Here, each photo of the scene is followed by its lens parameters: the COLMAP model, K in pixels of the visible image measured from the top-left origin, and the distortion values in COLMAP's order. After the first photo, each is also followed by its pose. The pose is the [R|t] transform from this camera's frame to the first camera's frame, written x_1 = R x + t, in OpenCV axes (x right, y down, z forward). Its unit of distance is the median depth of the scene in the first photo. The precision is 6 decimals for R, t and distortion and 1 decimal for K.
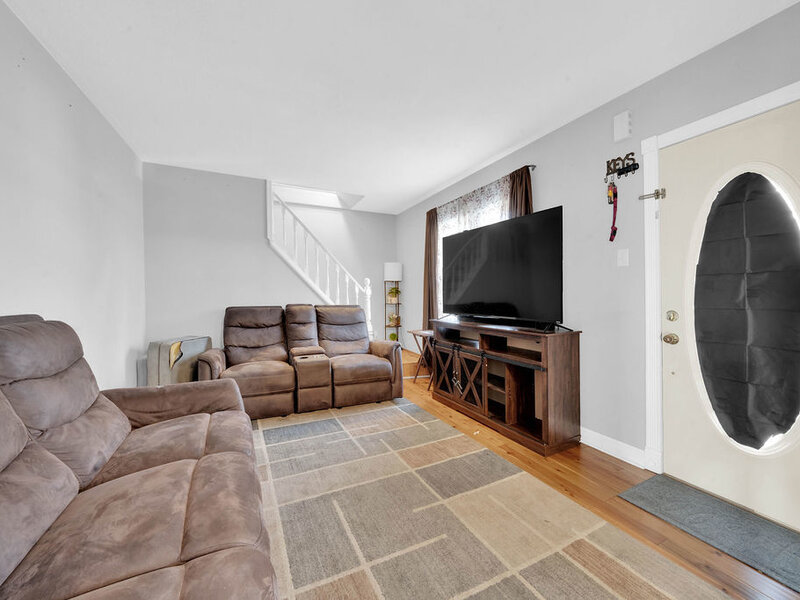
lens RADIAL K [[319.5, 0, 400.5], [0, 319.5, 303.7], [0, 0, 1]] dist [-0.001276, 0.000066]
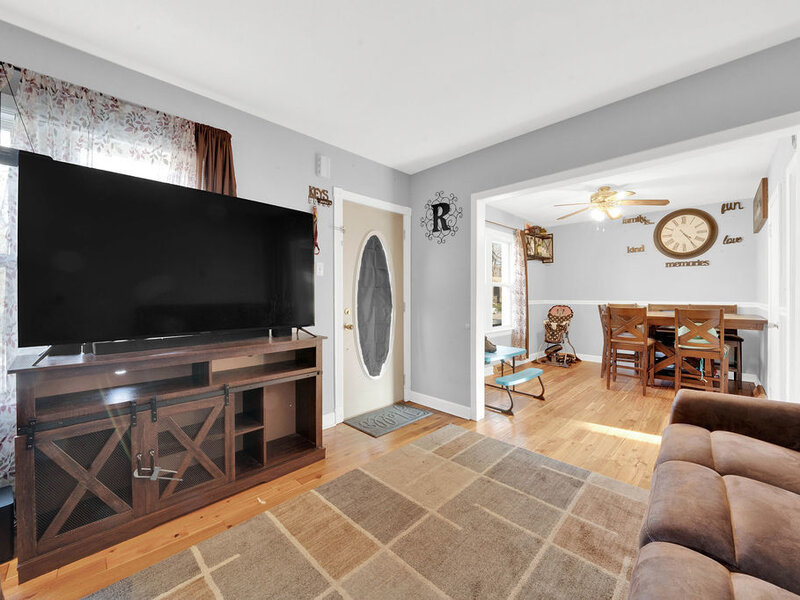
lens RADIAL K [[320.6, 0, 400.0], [0, 320.6, 300.0], [0, 0, 1]] dist [-0.024815, 0.000277]
pose [[-0.319749, -0.010235, 0.947447, -0.591802], [0.026924, 0.999440, 0.019883, -0.039507], [-0.947120, 0.031866, -0.319295, 1.097169]]
